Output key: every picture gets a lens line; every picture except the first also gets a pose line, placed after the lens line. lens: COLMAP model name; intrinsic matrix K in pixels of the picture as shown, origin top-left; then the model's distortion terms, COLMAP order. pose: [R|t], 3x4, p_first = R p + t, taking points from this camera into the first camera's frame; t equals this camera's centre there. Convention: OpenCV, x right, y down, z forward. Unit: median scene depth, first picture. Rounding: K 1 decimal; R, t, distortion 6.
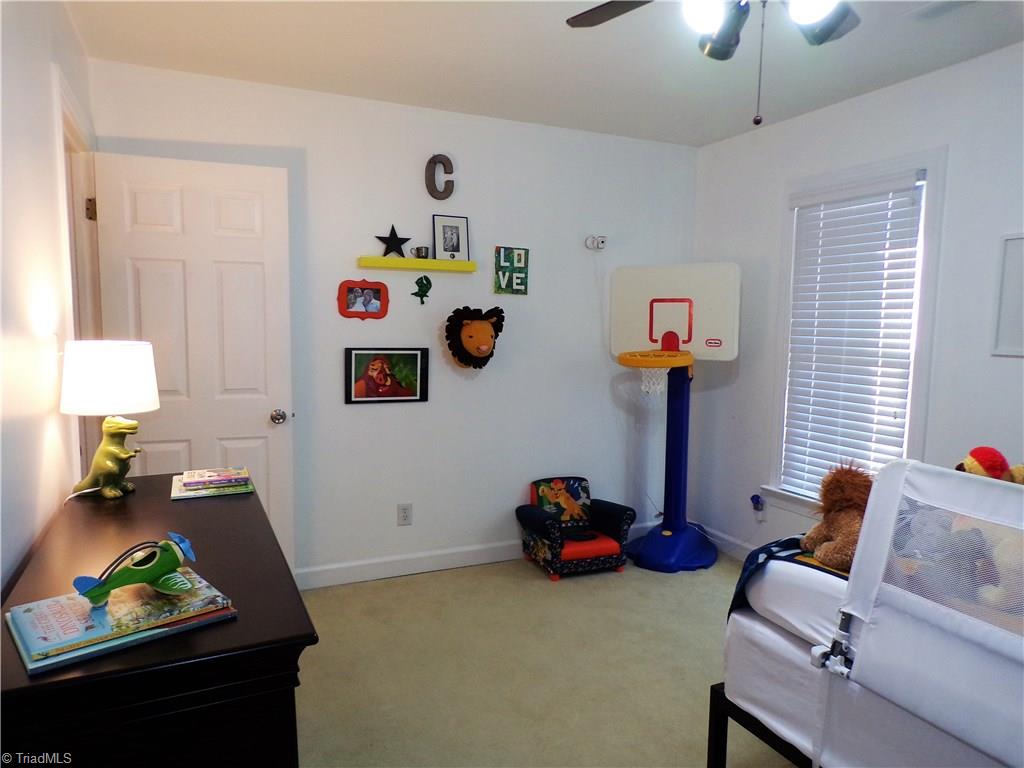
lens RADIAL K [[684.2, 0, 512.0], [0, 684.2, 384.0], [0, 0, 1]] dist [-0.001172, -0.001069]
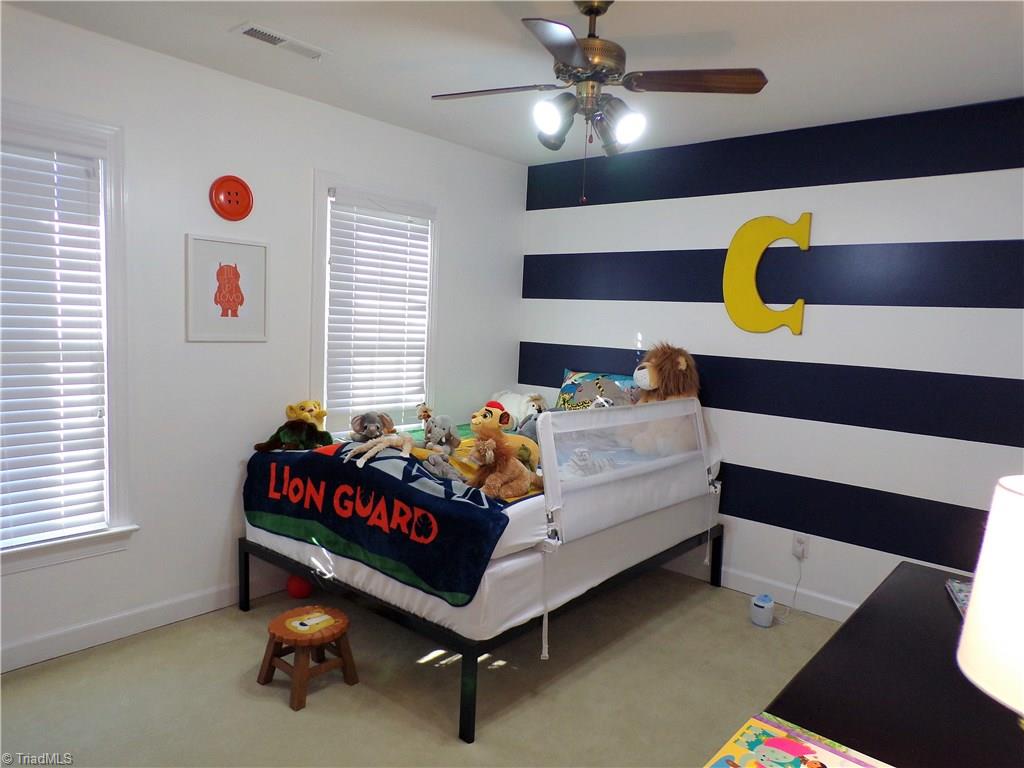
lens RADIAL K [[684.2, 0, 512.0], [0, 684.2, 384.0], [0, 0, 1]] dist [-0.001172, -0.001069]
pose [[-0.400965, -0.117023, 0.908588, -0.459112], [0.032693, 0.989348, 0.141852, -0.100853], [-0.915510, 0.086582, -0.392868, 0.842285]]
